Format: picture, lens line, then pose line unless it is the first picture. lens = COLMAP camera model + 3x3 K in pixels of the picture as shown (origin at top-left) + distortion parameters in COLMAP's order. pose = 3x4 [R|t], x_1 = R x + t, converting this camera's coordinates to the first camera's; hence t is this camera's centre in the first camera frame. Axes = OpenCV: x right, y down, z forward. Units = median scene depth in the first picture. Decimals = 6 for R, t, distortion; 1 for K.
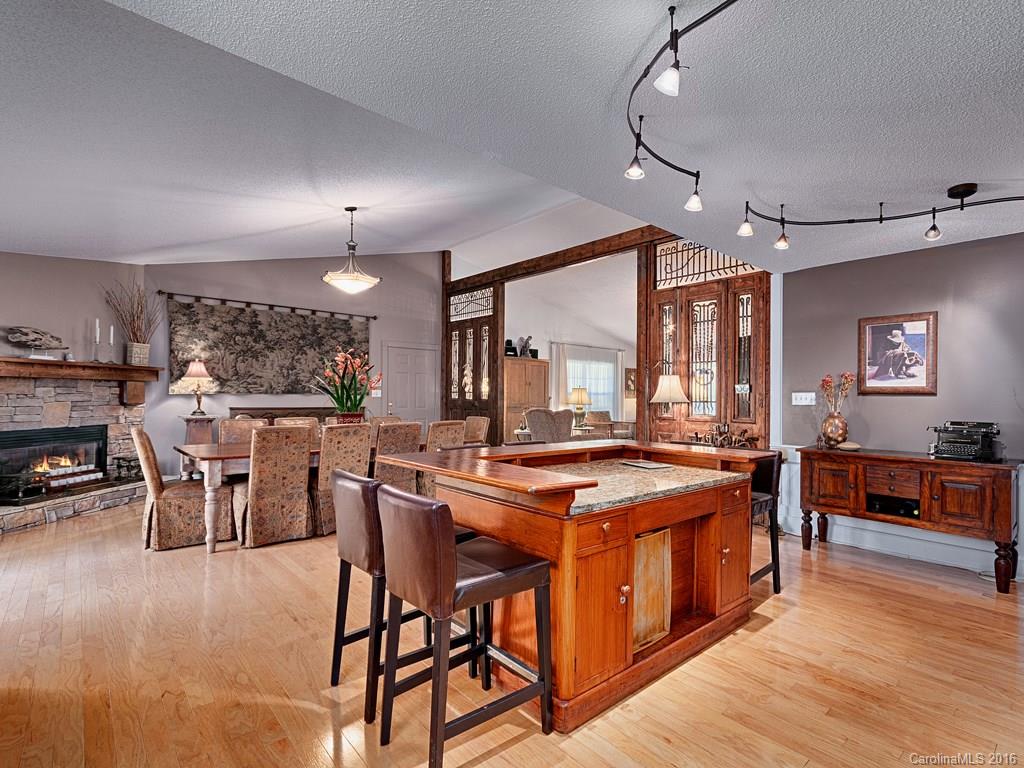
lens RADIAL K [[509.1, 0, 514.9], [0, 509.1, 392.2], [0, 0, 1]] dist [0.001601, -0.000221]
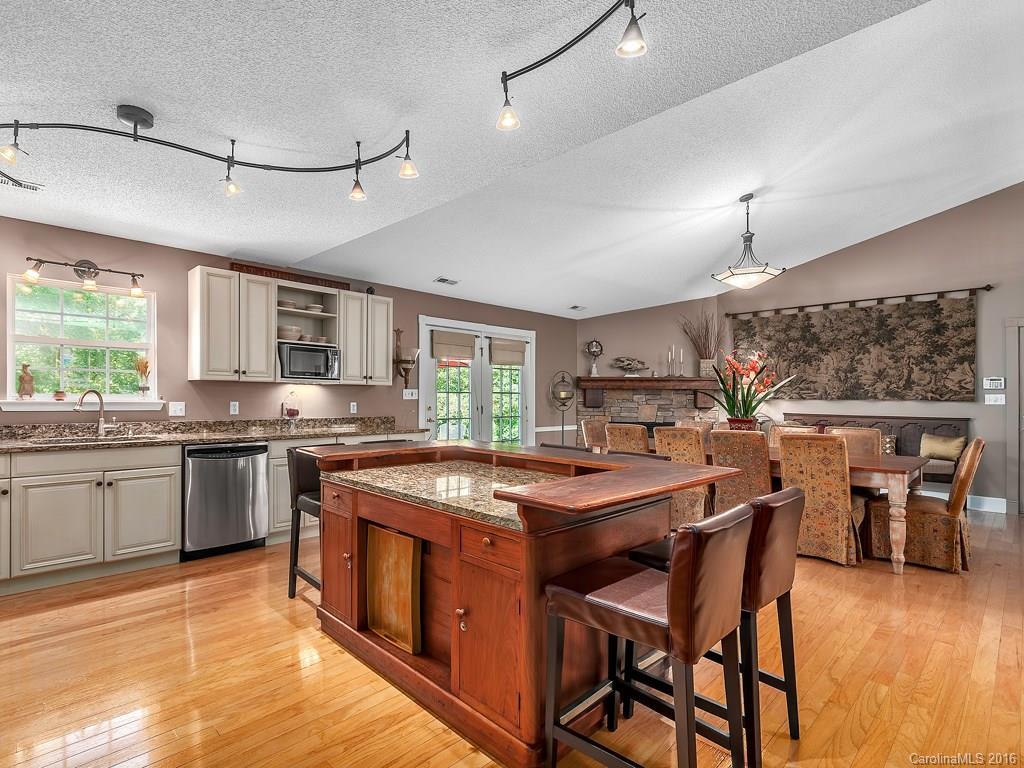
lens RADIAL K [[474.4, 0, 480.8], [0, 474.4, 395.5], [0, 0, 1]] dist [0.000848, 0.000078]
pose [[0.078695, -0.011124, -0.996837, 0.348660], [-0.000909, 0.999937, -0.011230, 0.006286], [0.996898, 0.001790, 0.078680, 0.316777]]
